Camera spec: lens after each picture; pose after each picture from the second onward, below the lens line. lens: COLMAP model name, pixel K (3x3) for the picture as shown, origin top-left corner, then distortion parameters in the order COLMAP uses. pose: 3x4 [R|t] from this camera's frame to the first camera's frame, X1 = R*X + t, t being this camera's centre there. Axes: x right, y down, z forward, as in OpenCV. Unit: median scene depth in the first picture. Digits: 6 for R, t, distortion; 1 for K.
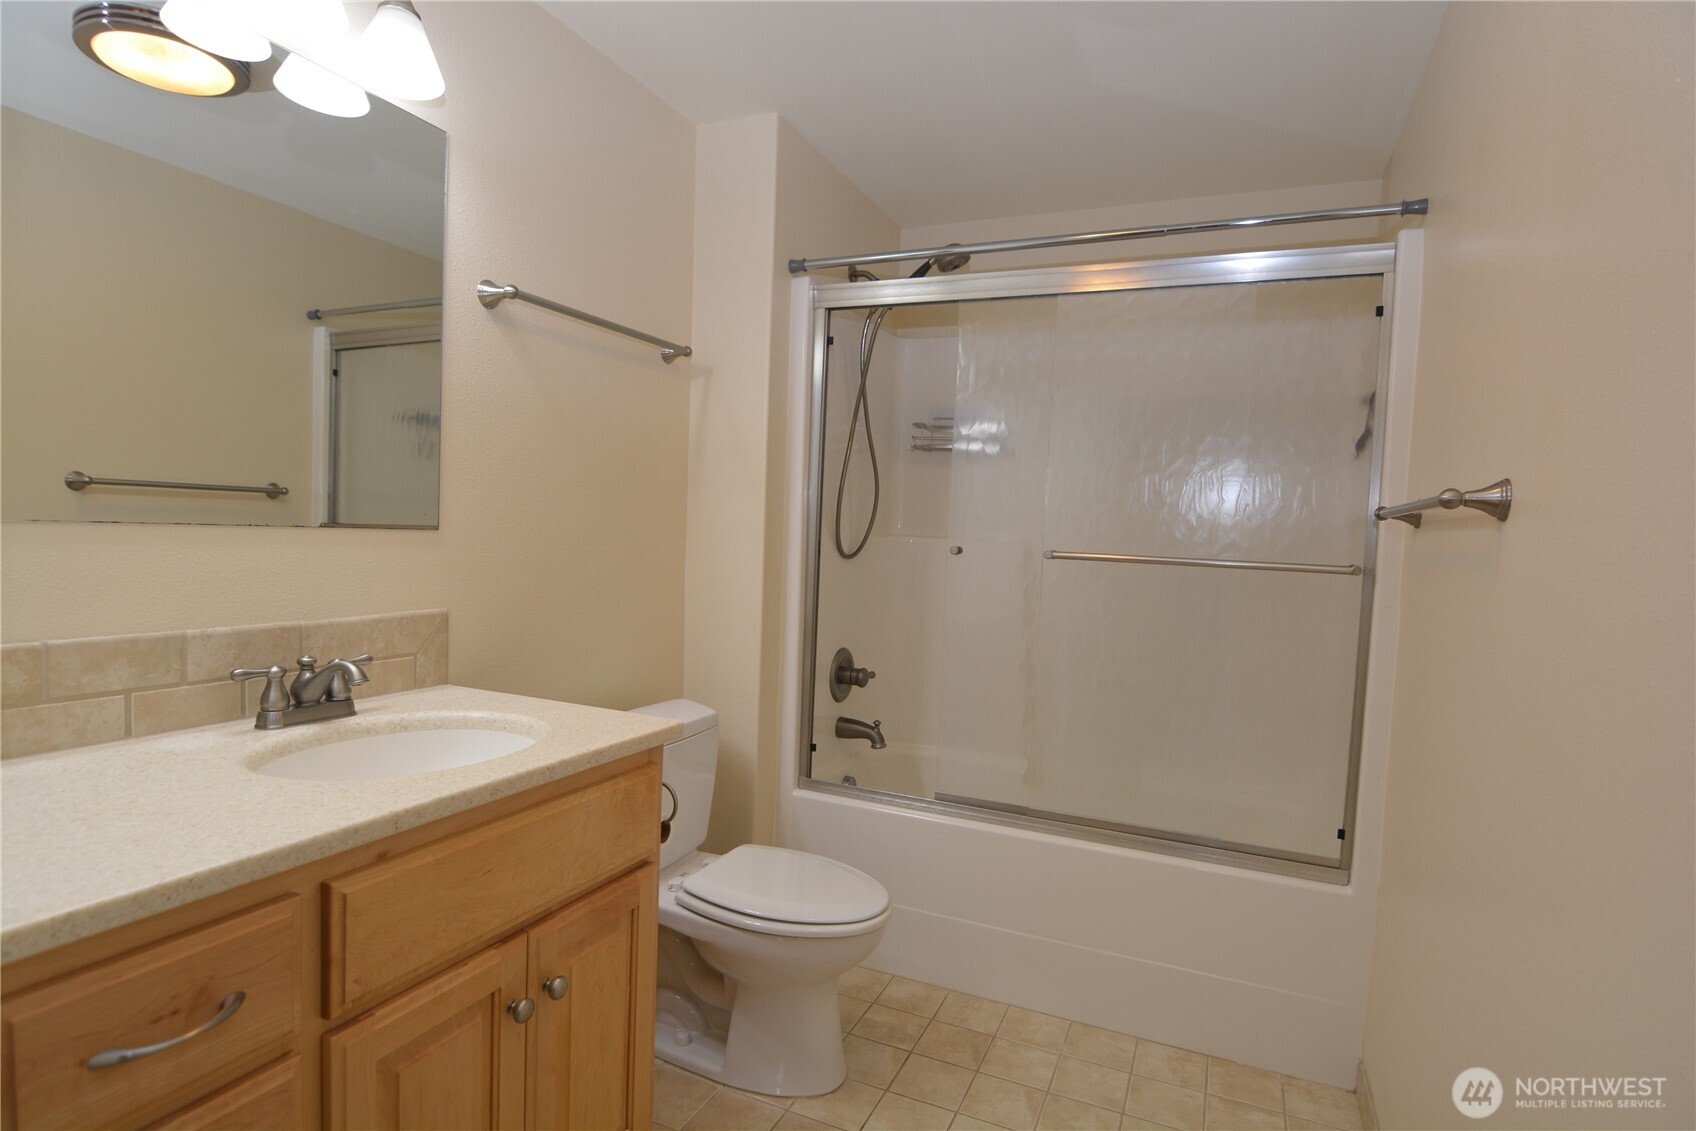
lens RADIAL K [[874.0, 0, 845.5], [0, 874.0, 571.2], [0, 0, 1]] dist [-0.012206, -0.002567]
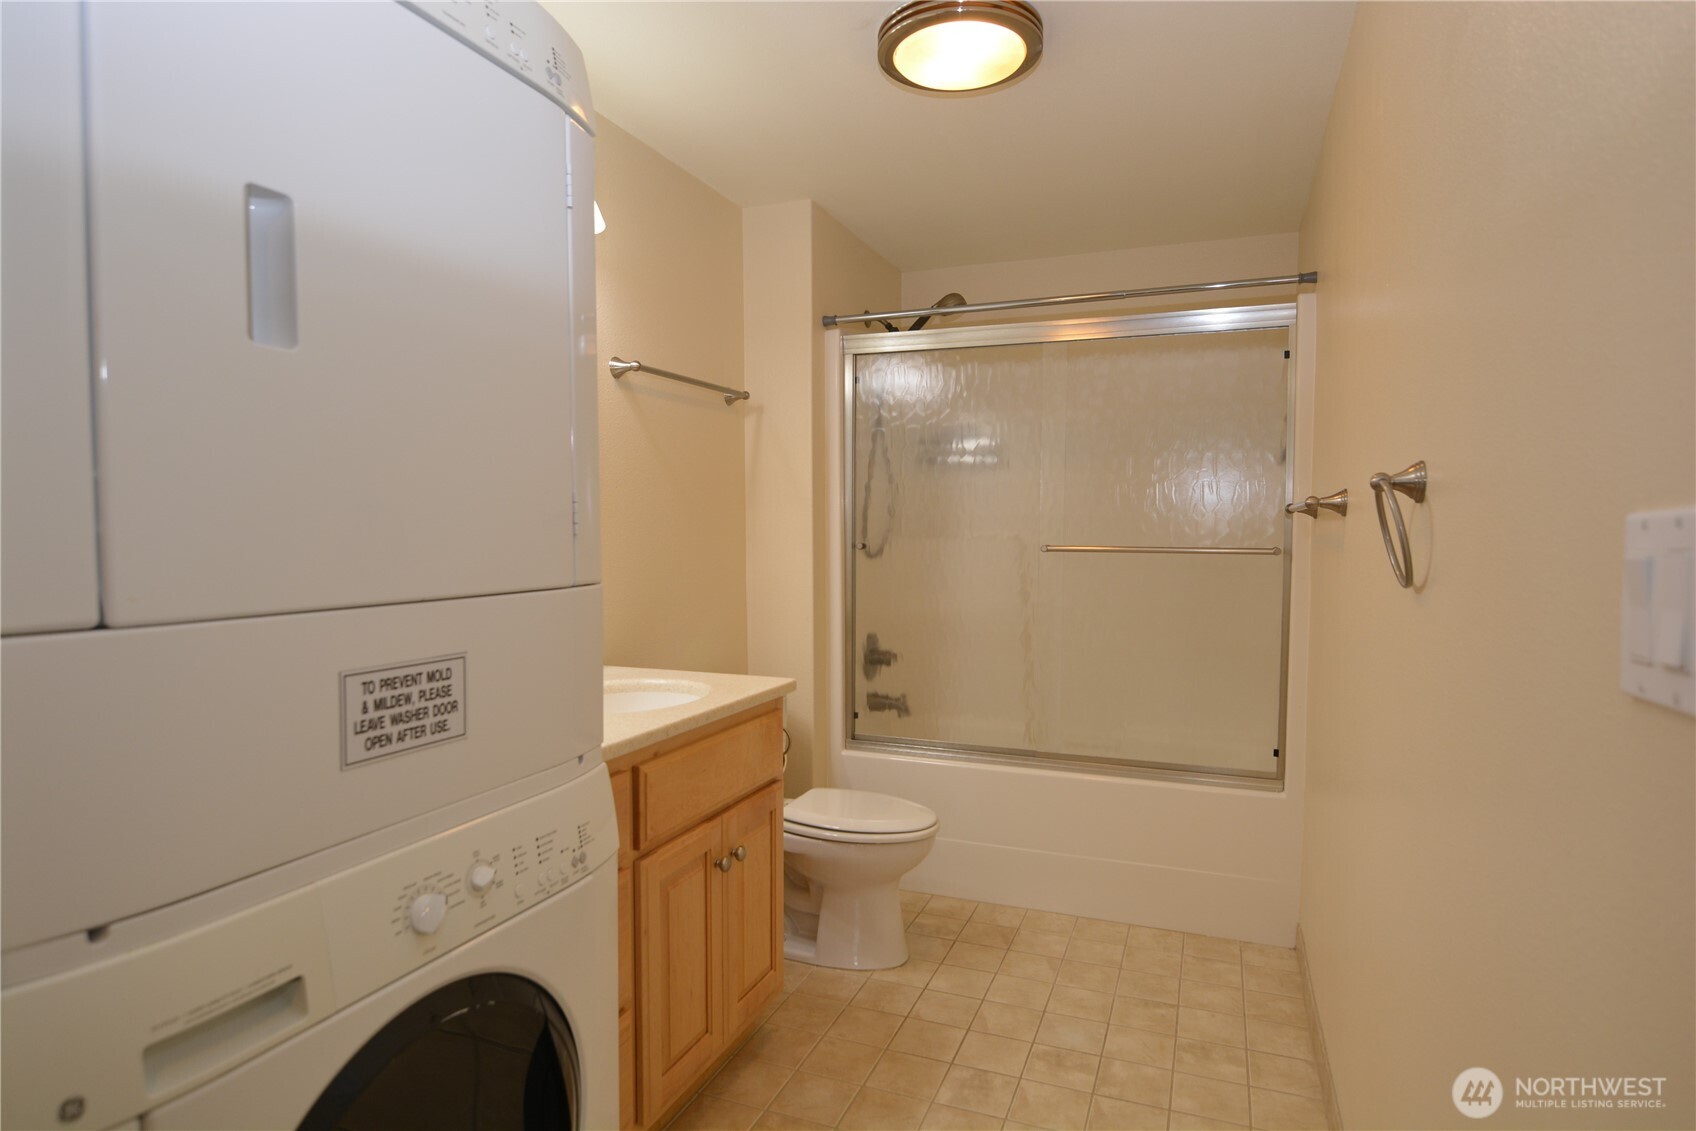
lens RADIAL K [[910.3, 0, 849.9], [0, 910.3, 569.5], [0, 0, 1]] dist [-0.005710, -0.005483]
pose [[0.998405, -0.041277, 0.038521, -0.113169], [0.041362, 0.999143, -0.001412, 0.001982], [-0.038430, 0.003003, 0.999257, -0.346865]]
